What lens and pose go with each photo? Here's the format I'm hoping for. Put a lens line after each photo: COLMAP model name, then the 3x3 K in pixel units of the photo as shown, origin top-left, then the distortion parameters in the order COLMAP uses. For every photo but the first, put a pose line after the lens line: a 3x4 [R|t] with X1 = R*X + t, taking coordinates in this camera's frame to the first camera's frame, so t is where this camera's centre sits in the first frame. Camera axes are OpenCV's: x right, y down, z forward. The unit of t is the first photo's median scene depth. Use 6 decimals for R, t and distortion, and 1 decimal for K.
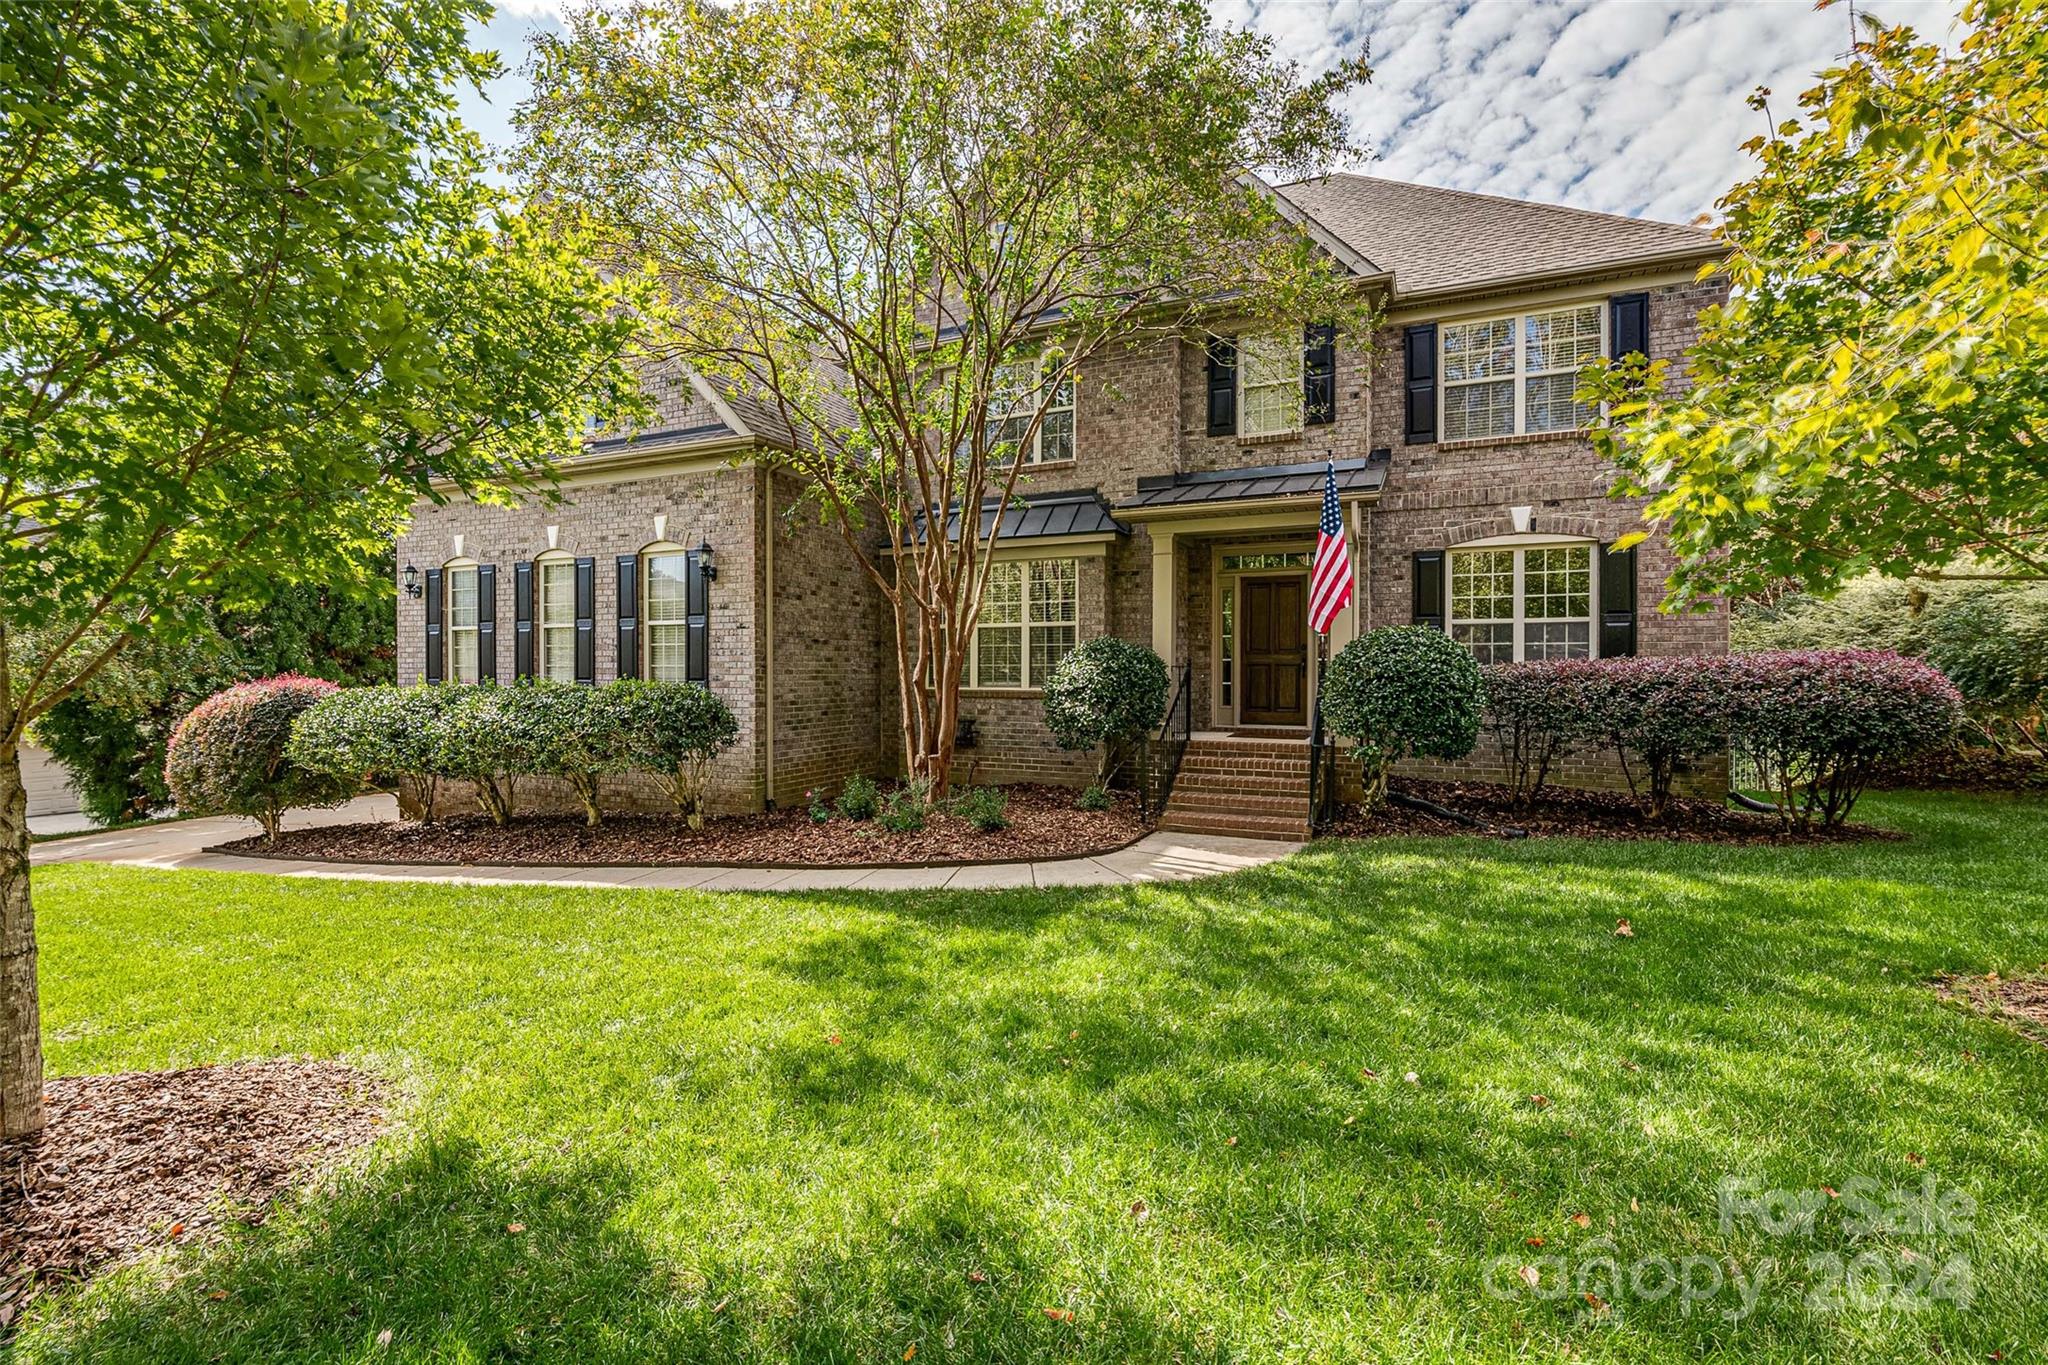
lens RADIAL K [[915.8, 0, 1023.8], [0, 915.8, 689.0], [0, 0, 1]] dist [0.000307, -0.000114]
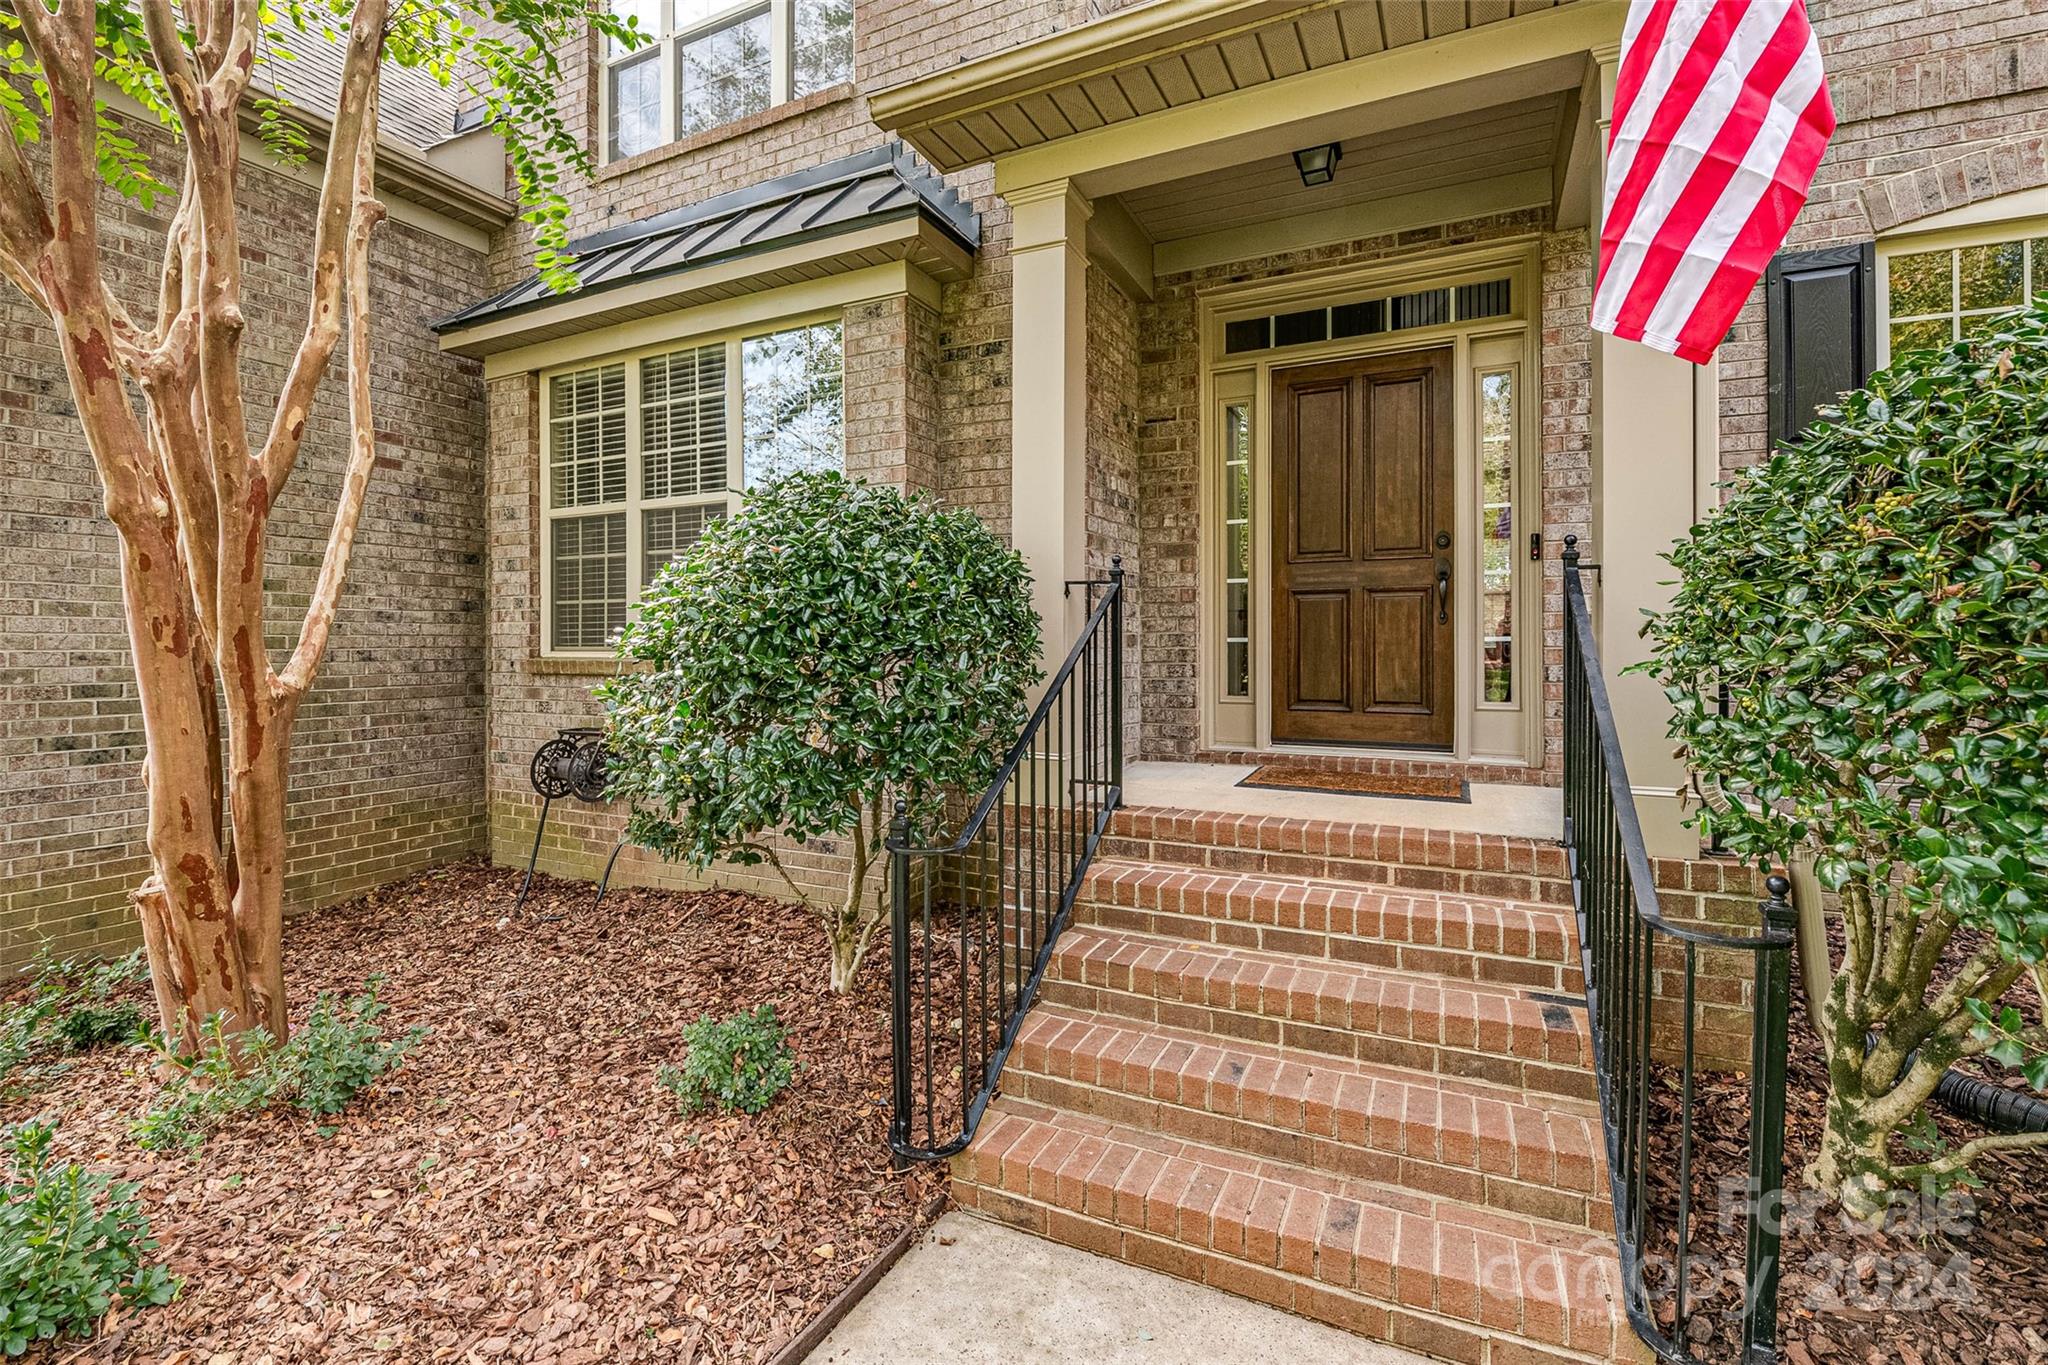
lens RADIAL K [[915.8, 0, 1026.5], [0, 915.8, 669.5], [0, 0, 1]] dist [0.000307, -0.000114]
pose [[0.999787, -0.001030, -0.020637, 0.152044], [0.000991, 0.999998, -0.001891, 0.007991], [0.020639, 0.001871, 0.999785, 0.660282]]
